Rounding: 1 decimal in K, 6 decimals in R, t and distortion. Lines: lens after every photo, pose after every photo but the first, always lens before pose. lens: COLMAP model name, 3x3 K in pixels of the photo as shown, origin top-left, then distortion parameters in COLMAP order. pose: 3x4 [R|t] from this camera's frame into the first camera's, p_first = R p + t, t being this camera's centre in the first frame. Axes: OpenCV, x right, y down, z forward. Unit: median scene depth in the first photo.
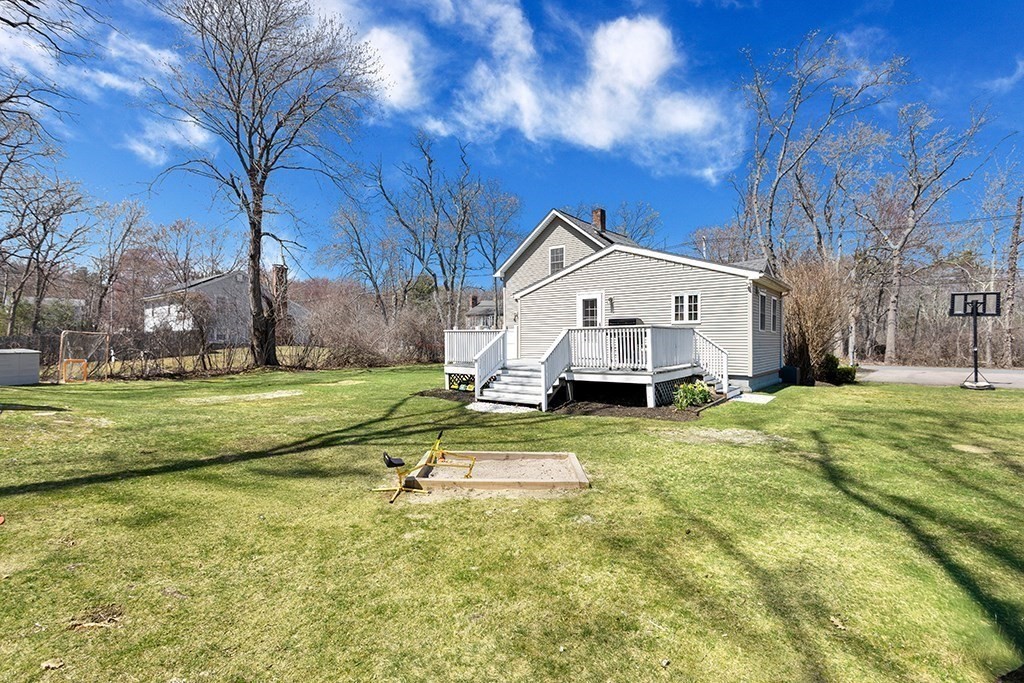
lens RADIAL K [[473.4, 0, 513.4], [0, 473.4, 329.9], [0, 0, 1]] dist [0.002631, 0.000191]
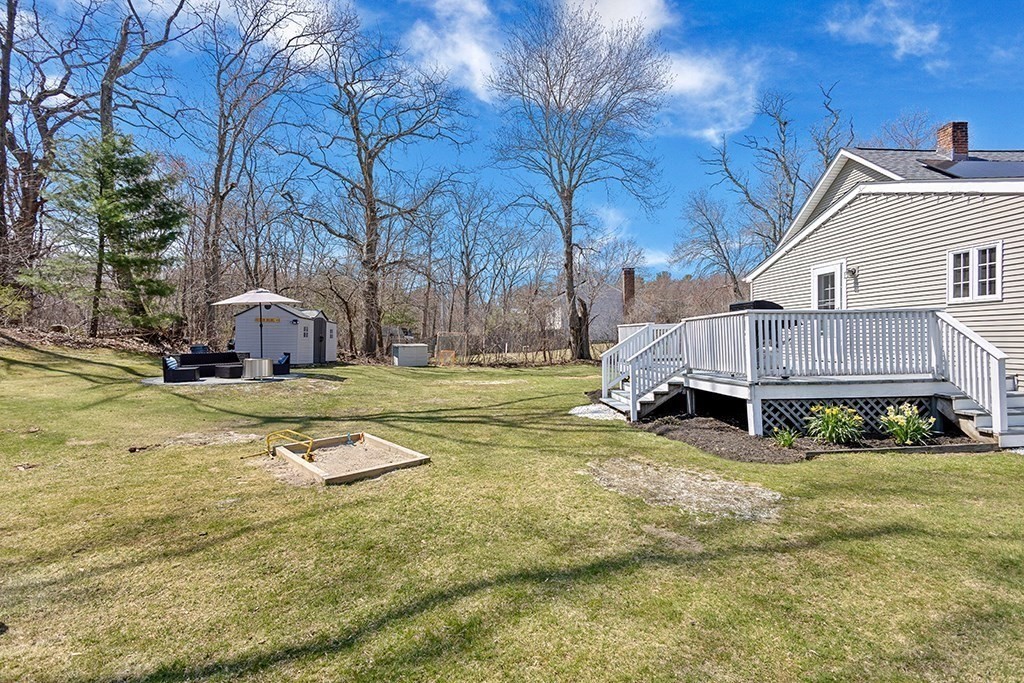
lens RADIAL K [[471.9, 0, 514.0], [0, 471.9, 337.6], [0, 0, 1]] dist [0.009132, 0.000112]
pose [[0.668275, -0.004648, -0.743900, 0.422109], [0.020988, 0.999700, 0.012607, 0.009857], [0.743619, -0.024038, 0.668172, 0.239265]]
